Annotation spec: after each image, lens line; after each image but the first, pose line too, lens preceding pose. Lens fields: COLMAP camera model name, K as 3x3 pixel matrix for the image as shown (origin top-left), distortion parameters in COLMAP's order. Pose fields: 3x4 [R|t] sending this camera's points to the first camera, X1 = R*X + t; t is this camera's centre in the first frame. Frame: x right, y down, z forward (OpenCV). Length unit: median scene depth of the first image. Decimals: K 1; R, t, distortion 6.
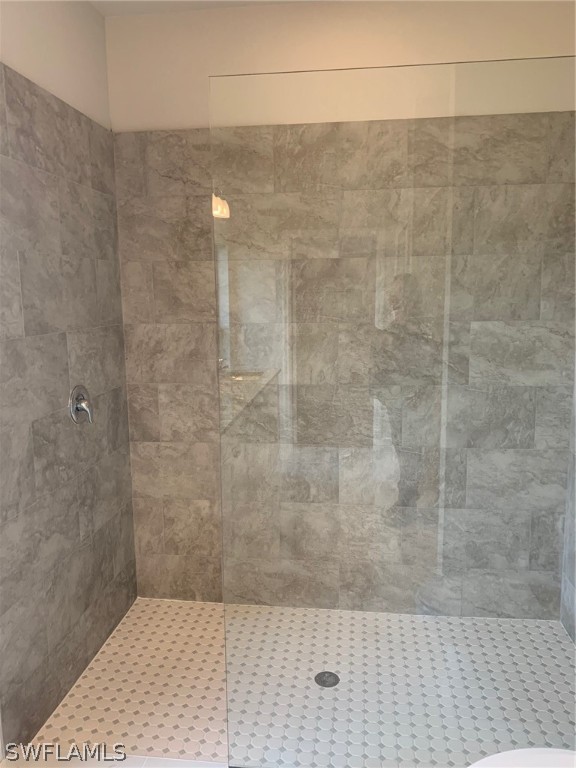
lens RADIAL K [[589.2, 0, 292.1], [0, 589.2, 379.5], [0, 0, 1]] dist [0.048844, -0.065688]
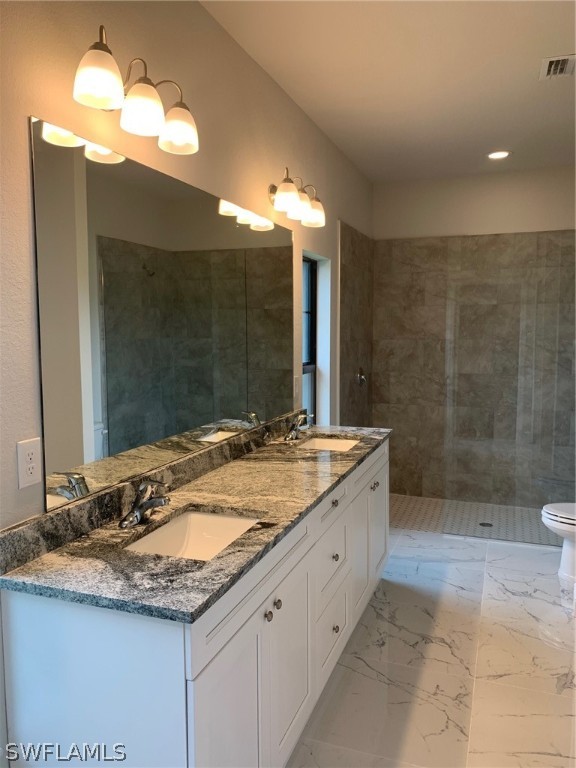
lens RADIAL K [[589.2, 0, 290.0], [0, 589.2, 372.0], [0, 0, 1]] dist [0.048844, -0.065688]
pose [[0.972338, 0.026666, -0.232051, -0.106896], [-0.040689, 0.997610, -0.055854, 0.126717], [0.230007, 0.063751, 0.971099, -0.882732]]
